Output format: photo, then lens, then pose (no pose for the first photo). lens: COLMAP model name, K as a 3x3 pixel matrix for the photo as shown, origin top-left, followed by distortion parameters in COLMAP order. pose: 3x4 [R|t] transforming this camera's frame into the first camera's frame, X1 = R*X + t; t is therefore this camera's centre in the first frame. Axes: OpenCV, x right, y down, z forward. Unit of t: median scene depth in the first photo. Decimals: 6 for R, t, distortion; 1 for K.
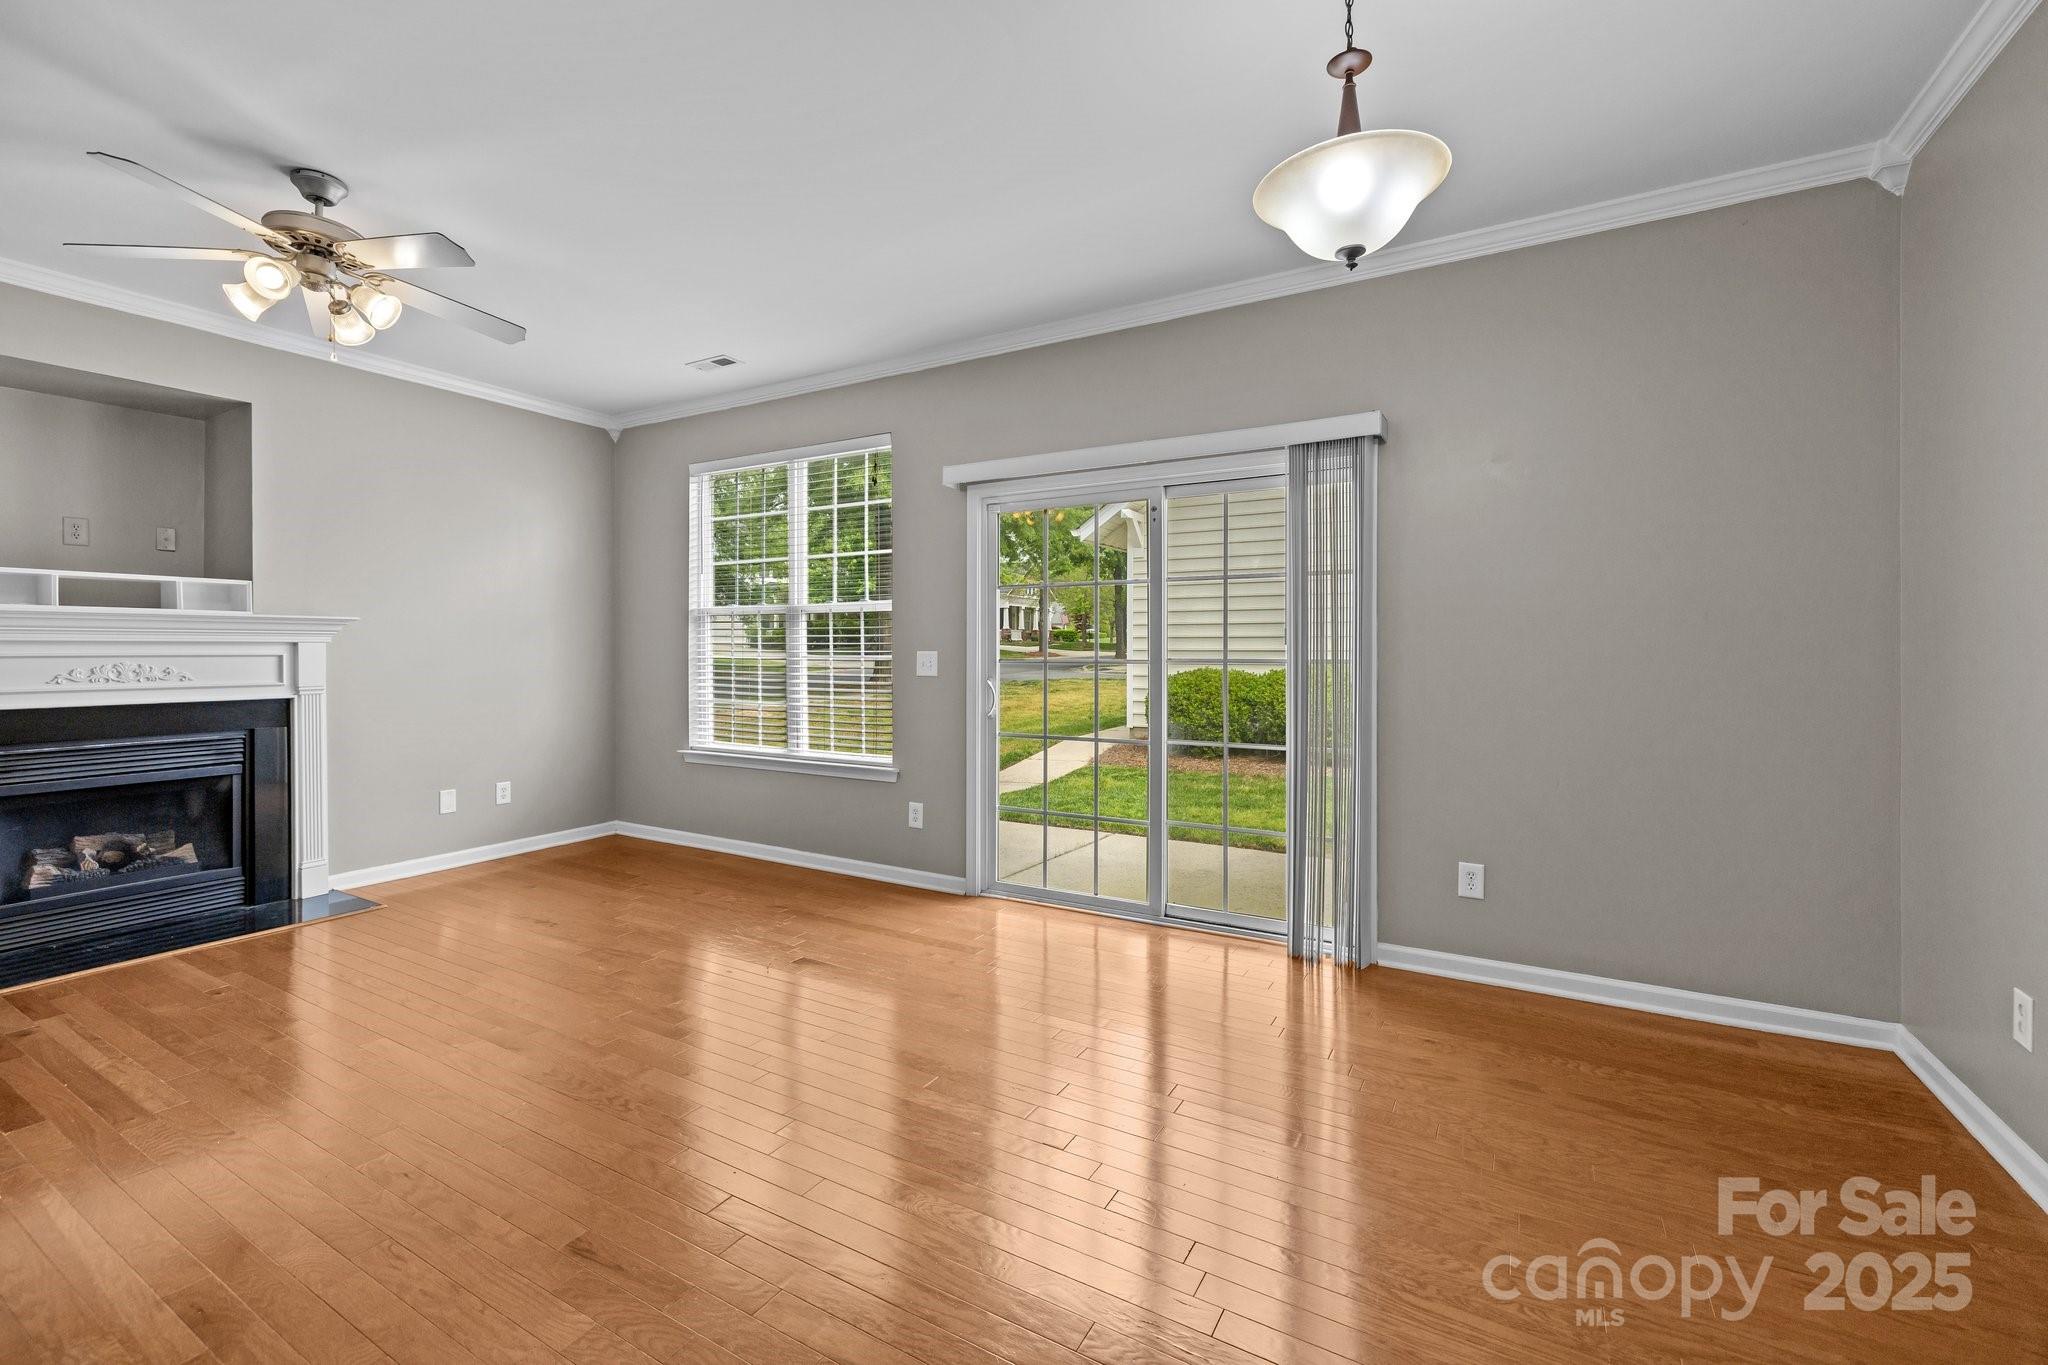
lens RADIAL K [[864.2, 0, 1007.0], [0, 864.2, 656.2], [0, 0, 1]] dist [-0.000106, -0.000872]
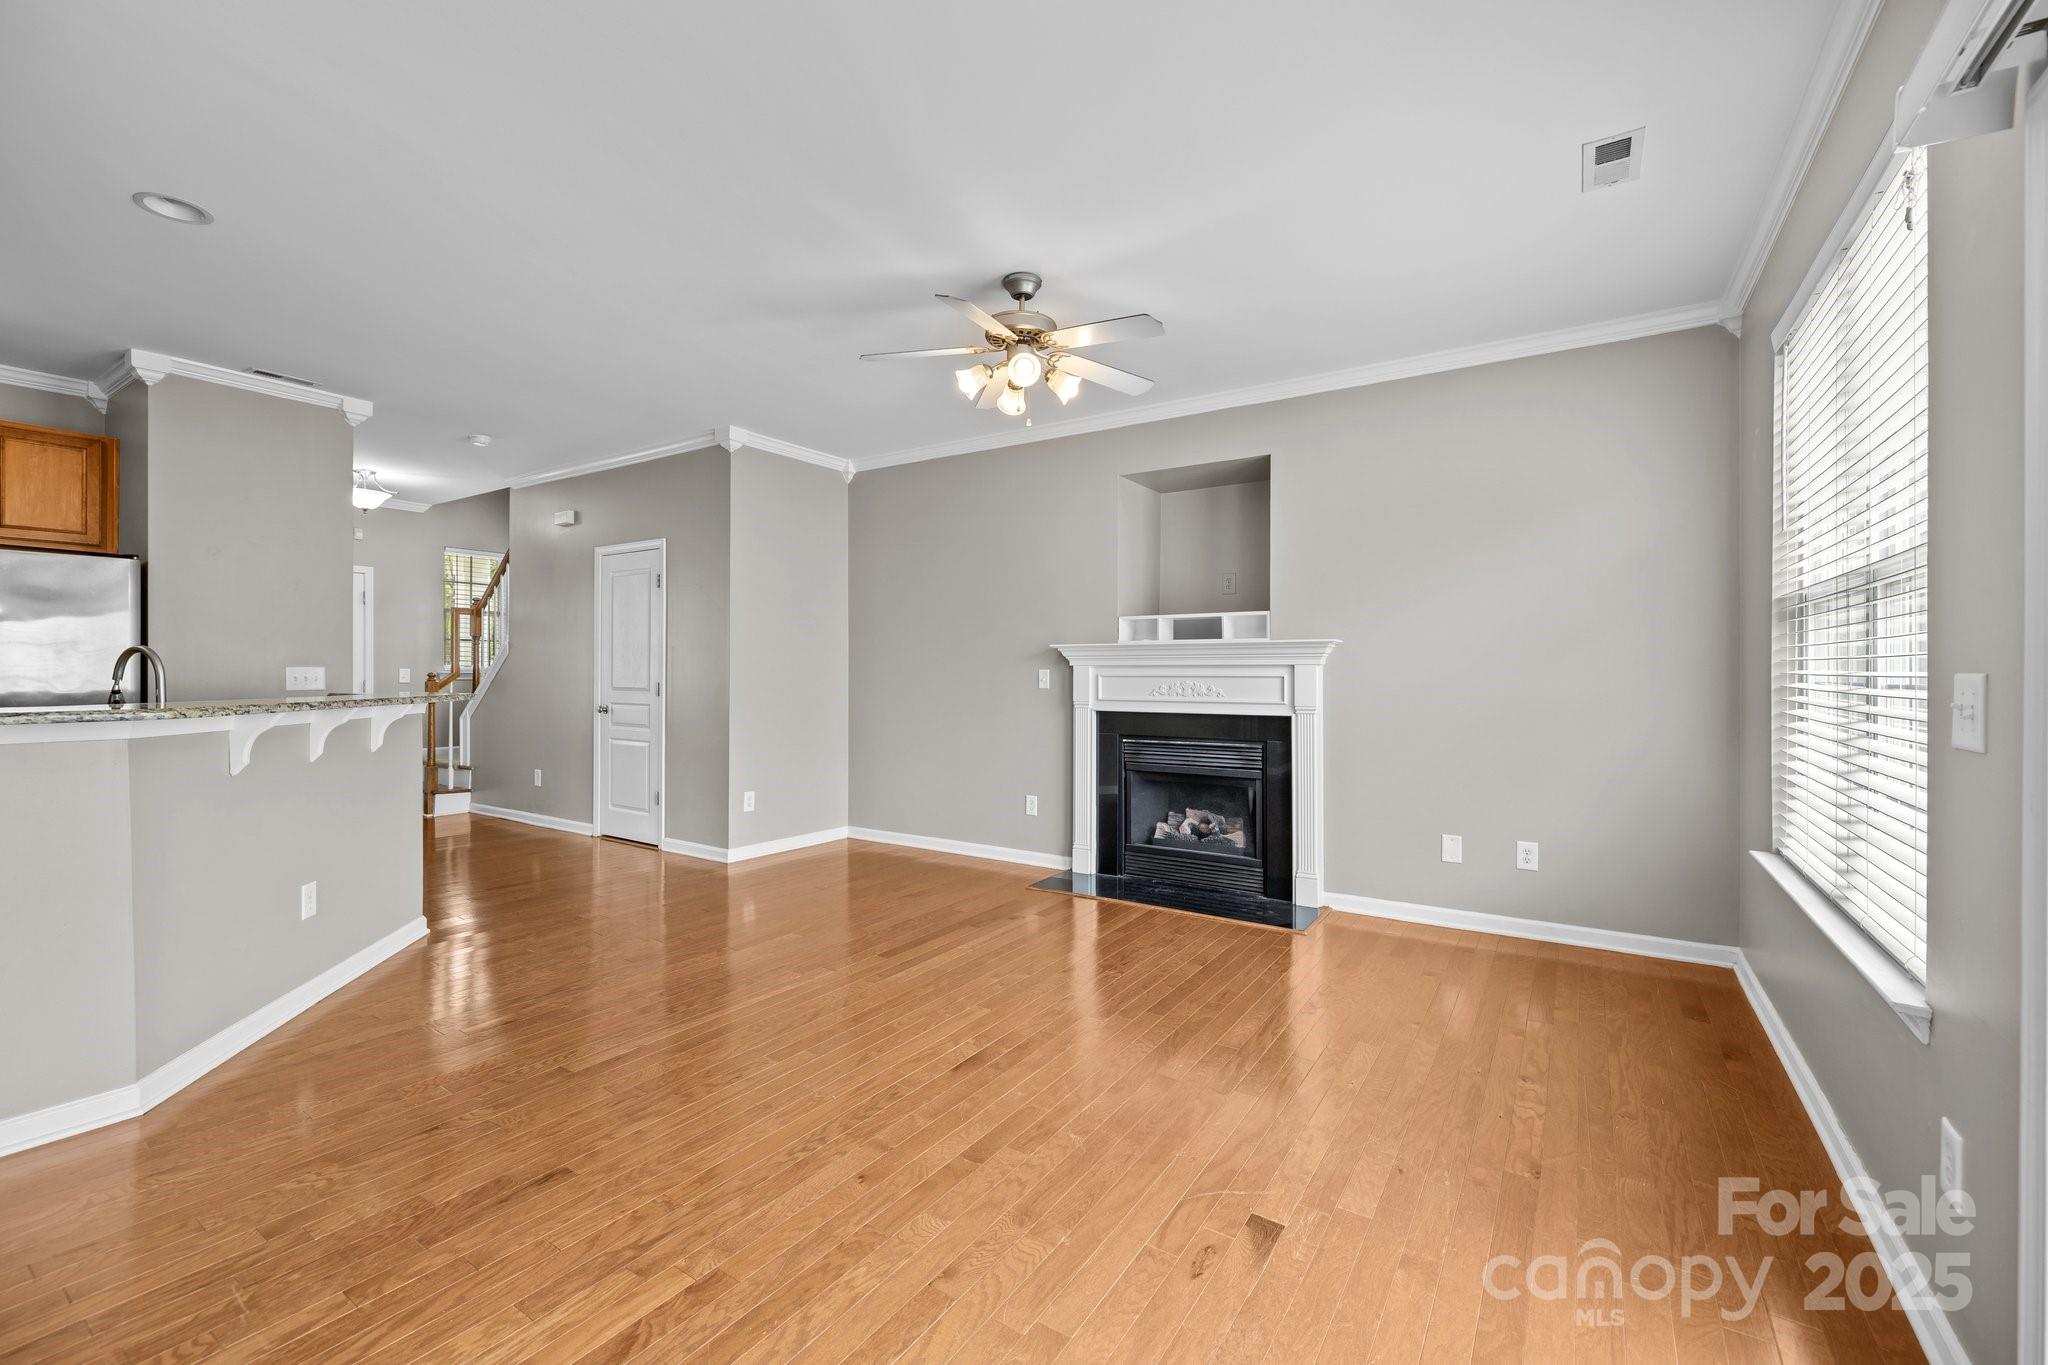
lens RADIAL K [[864.2, 0, 1007.7], [0, 864.2, 671.1], [0, 0, 1]] dist [-0.000106, -0.000872]
pose [[-0.059637, -0.002307, -0.998217, 0.278814], [-0.009419, 0.999954, -0.001748, -0.002624], [0.998176, 0.009298, -0.059656, 0.728138]]
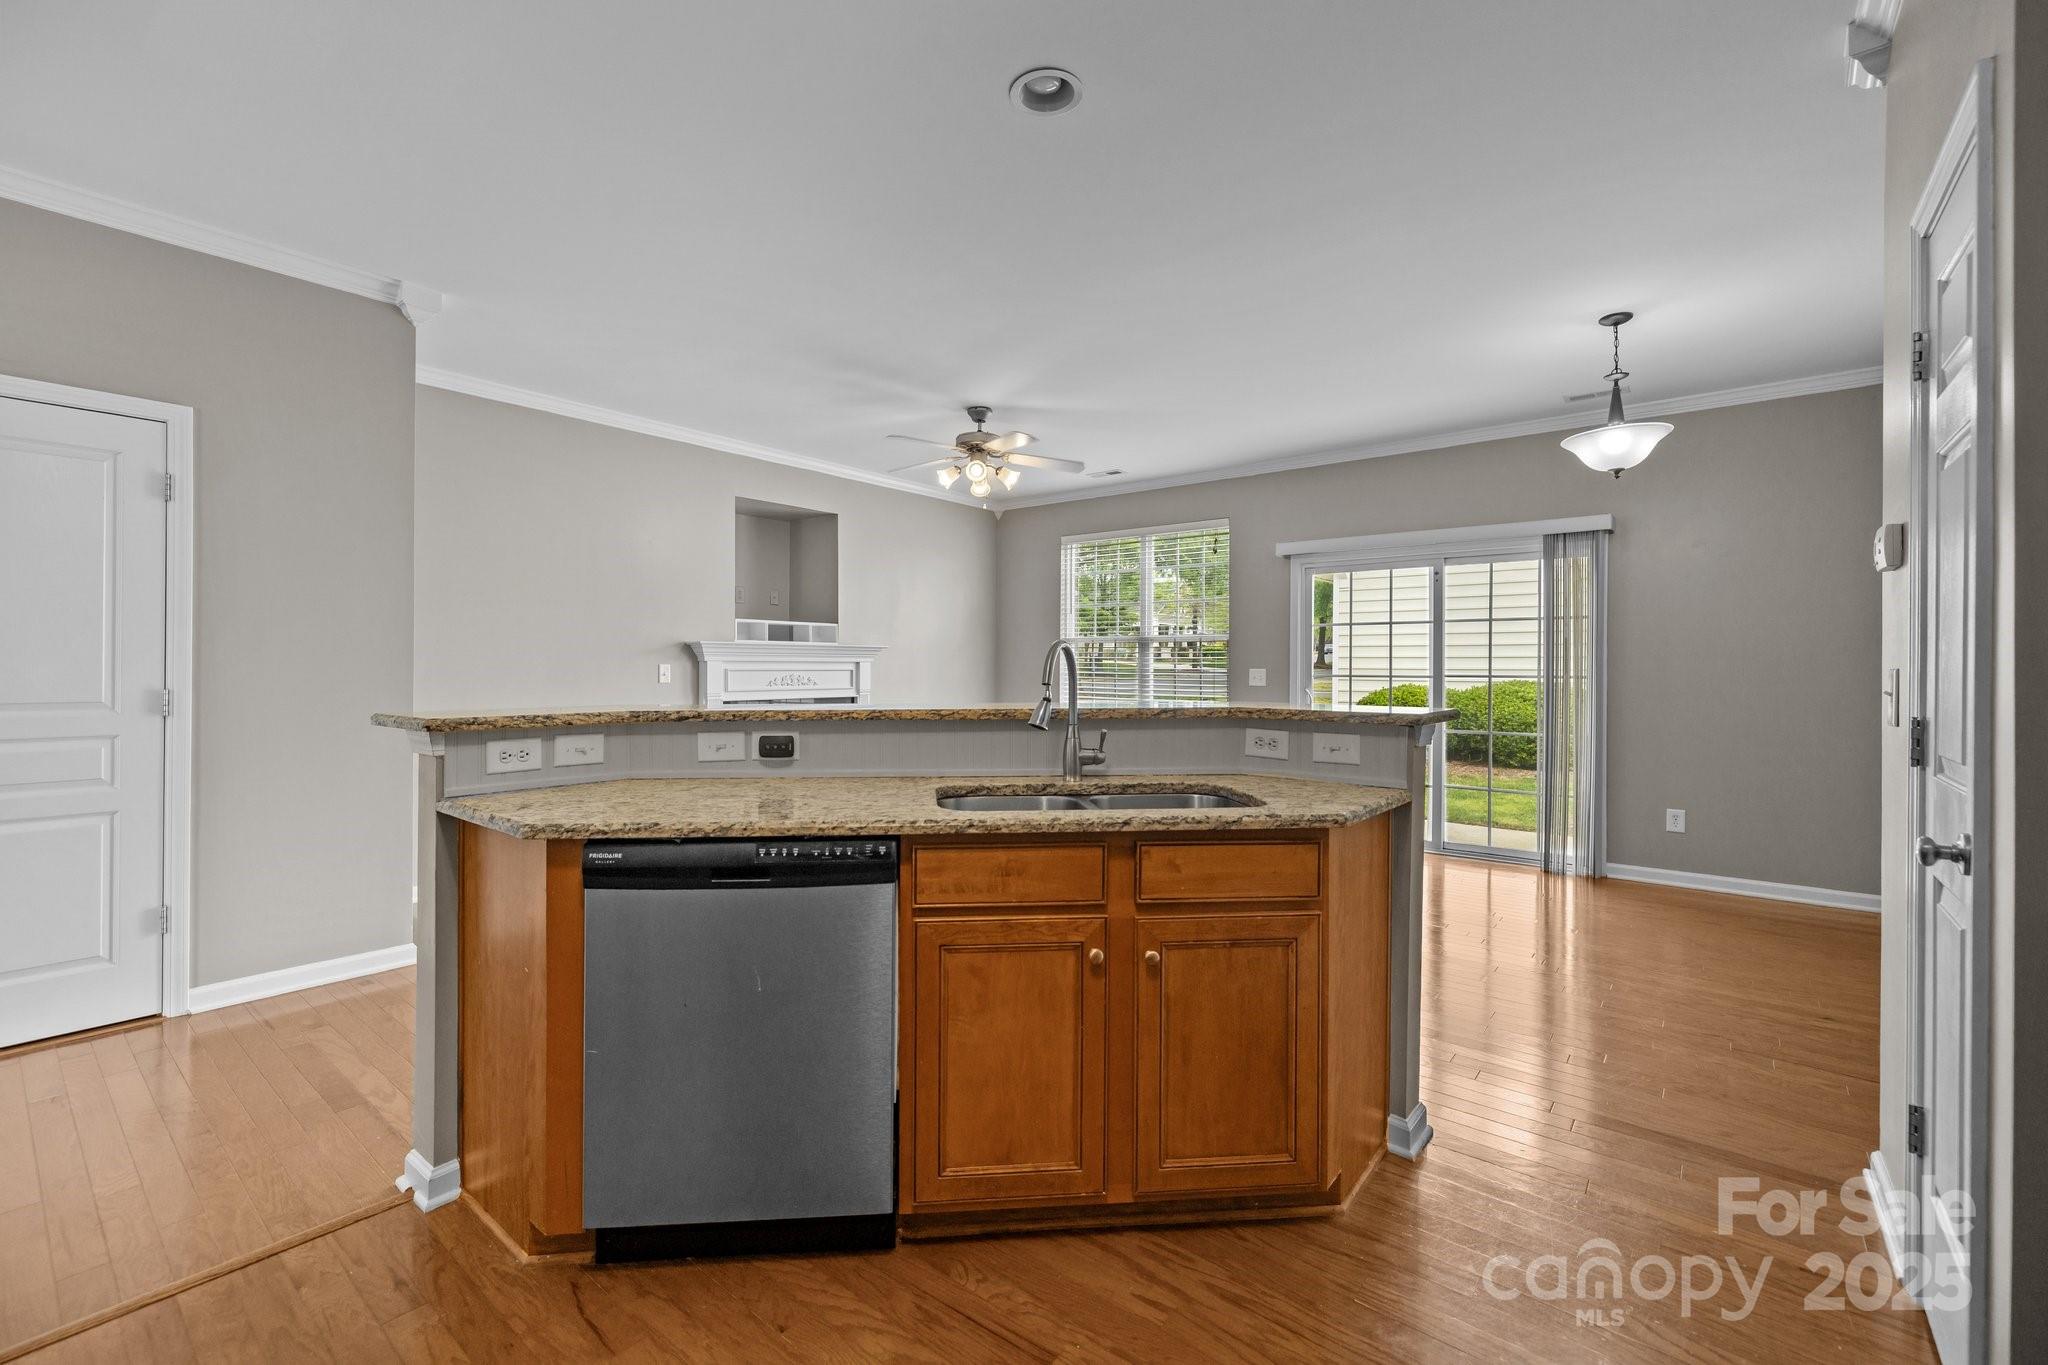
lens RADIAL K [[864.2, 0, 1003.9], [0, 864.2, 672.4], [0, 0, 1]] dist [-0.000106, -0.000872]
pose [[0.988020, 0.003876, -0.154275, -0.319048], [-0.004061, 0.999991, -0.000883, 0.003312], [0.154271, 0.001499, 0.988028, -0.549622]]
